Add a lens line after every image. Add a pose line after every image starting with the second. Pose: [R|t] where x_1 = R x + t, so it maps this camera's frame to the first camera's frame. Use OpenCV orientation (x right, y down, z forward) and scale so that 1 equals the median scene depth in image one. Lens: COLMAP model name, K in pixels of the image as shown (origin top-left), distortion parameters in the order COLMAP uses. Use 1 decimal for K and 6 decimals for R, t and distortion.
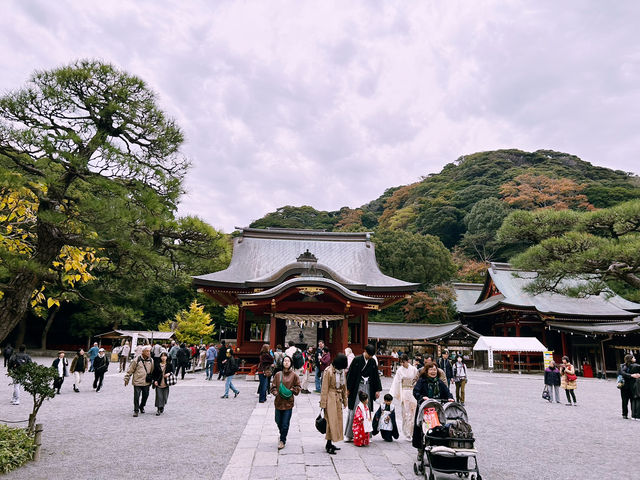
lens RADIAL K [[505.2, 0, 317.5], [0, 505.2, 232.6], [0, 0, 1]] dist [0.054435, -0.066130]
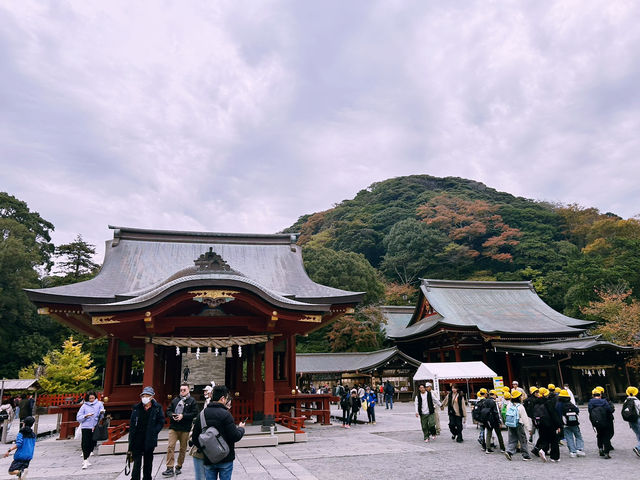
lens RADIAL K [[505.2, 0, 317.5], [0, 505.2, 232.6], [0, 0, 1]] dist [0.054435, -0.066130]
pose [[0.984660, -0.005328, 0.174401, 0.001880], [0.017198, 0.997630, -0.066621, 0.031560], [-0.173633, 0.068598, 0.982418, 0.143346]]
